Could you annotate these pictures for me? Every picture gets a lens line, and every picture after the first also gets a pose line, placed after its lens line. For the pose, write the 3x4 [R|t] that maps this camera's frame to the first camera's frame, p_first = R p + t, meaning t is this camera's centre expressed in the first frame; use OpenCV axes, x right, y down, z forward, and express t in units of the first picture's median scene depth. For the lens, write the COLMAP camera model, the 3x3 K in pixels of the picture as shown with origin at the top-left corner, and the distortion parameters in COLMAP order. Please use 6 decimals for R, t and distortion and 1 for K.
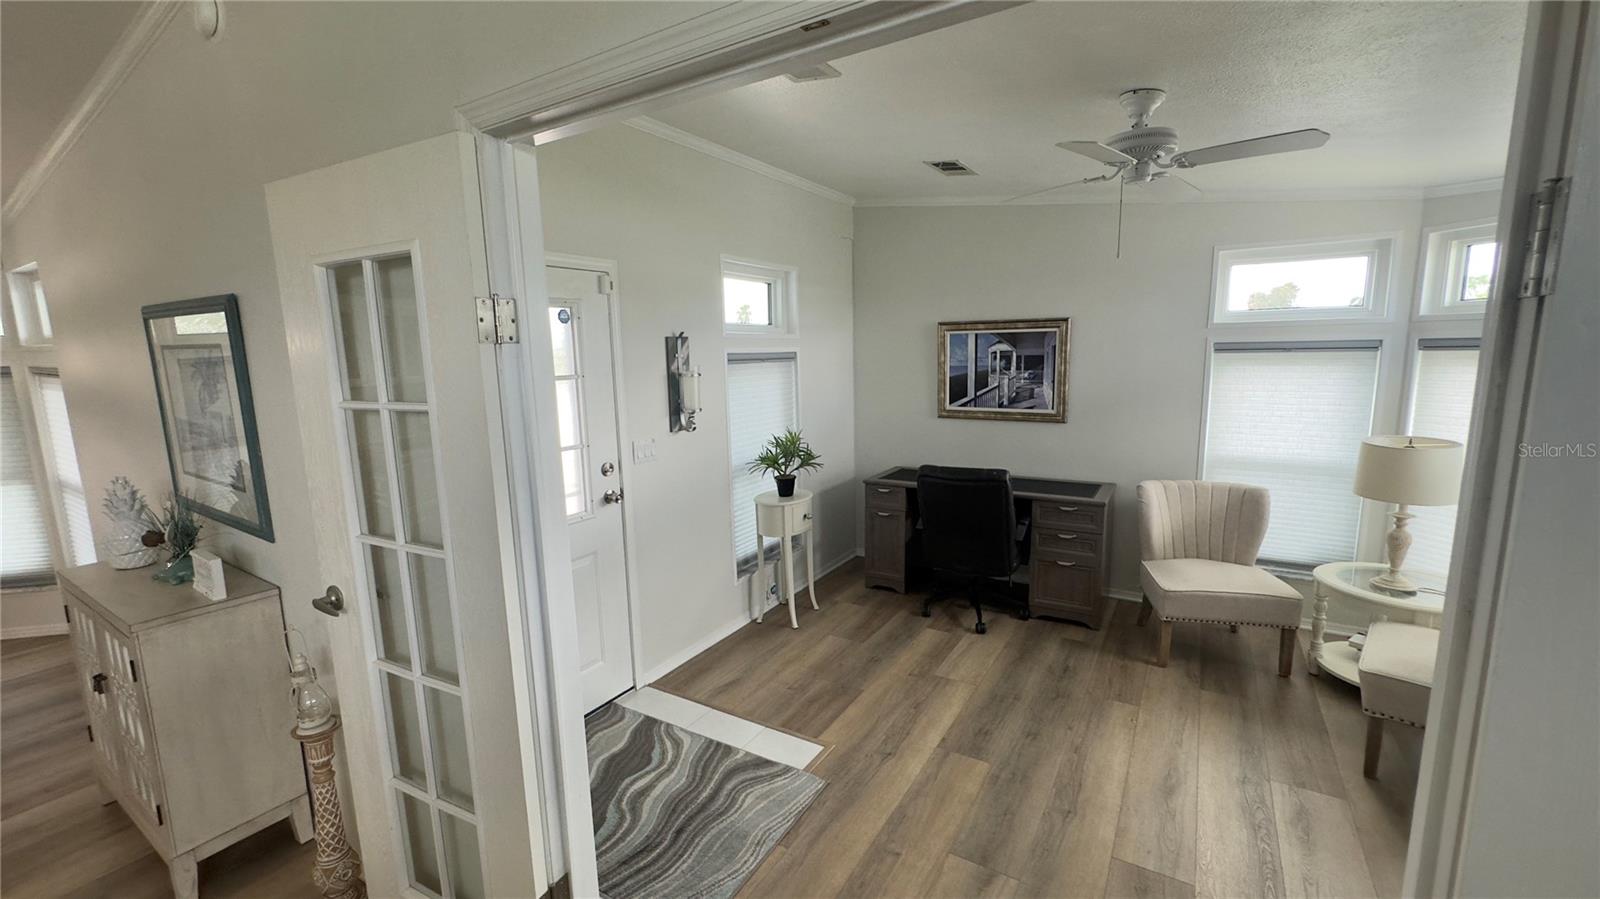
lens RADIAL K [[646.0, 0, 800.6], [0, 646.0, 449.7], [0, 0, 1]] dist [-0.005740, 0.000420]
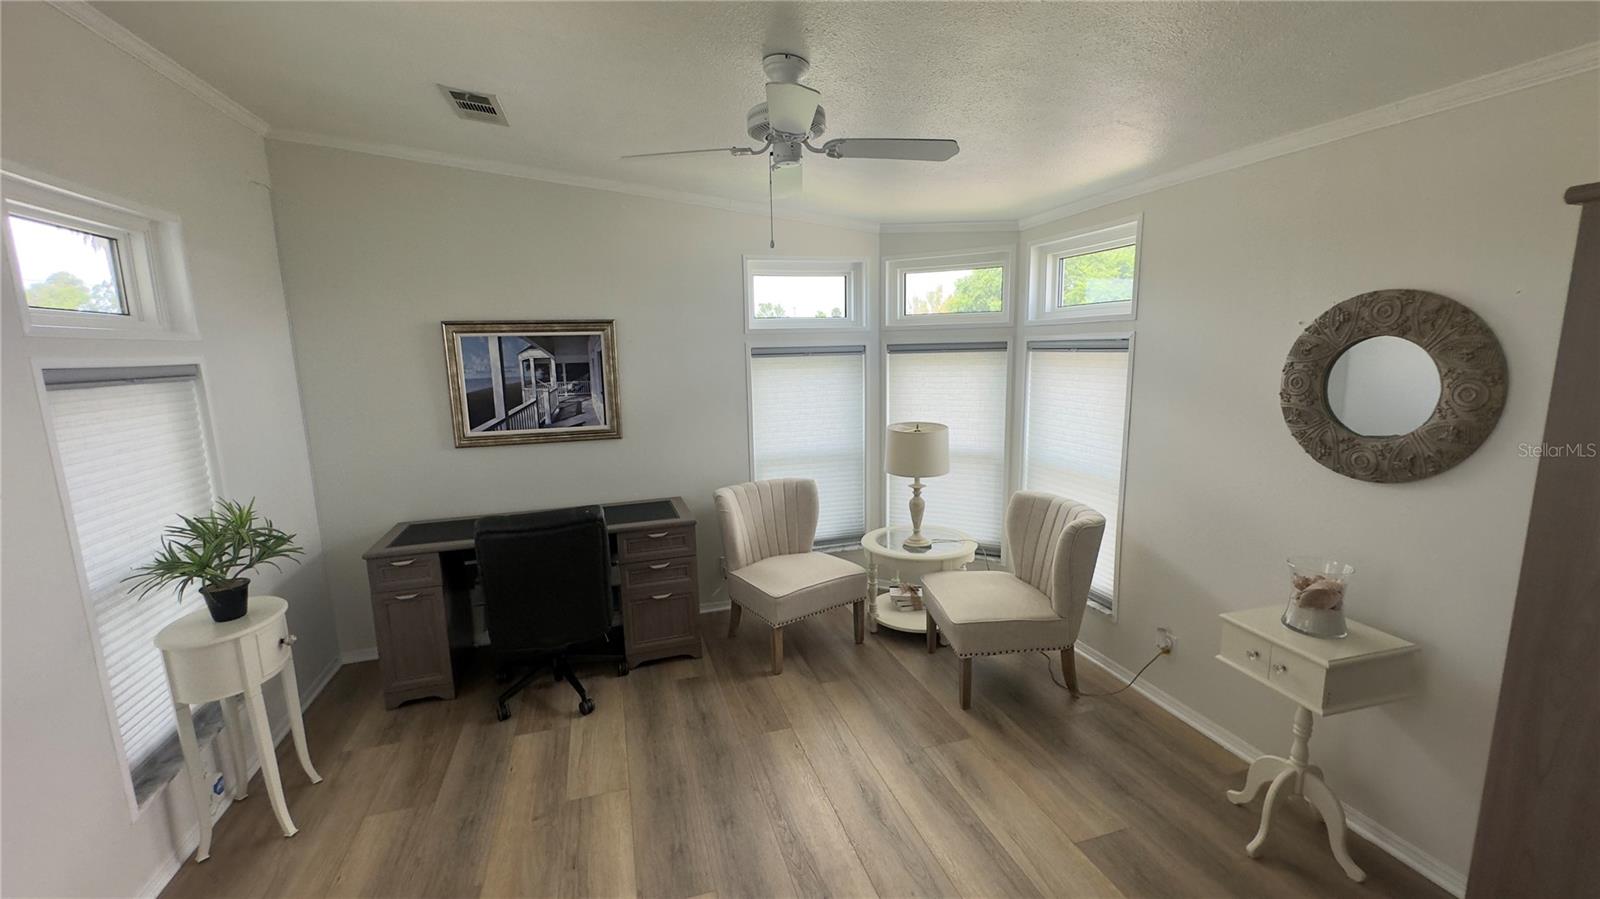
lens RADIAL K [[646.0, 0, 800.6], [0, 646.0, 449.7], [0, 0, 1]] dist [-0.005740, 0.000420]
pose [[0.657443, -0.115215, 0.744644, -0.095115], [0.124895, 0.991233, 0.043100, -0.035520], [-0.743081, 0.064667, 0.666069, 0.238972]]
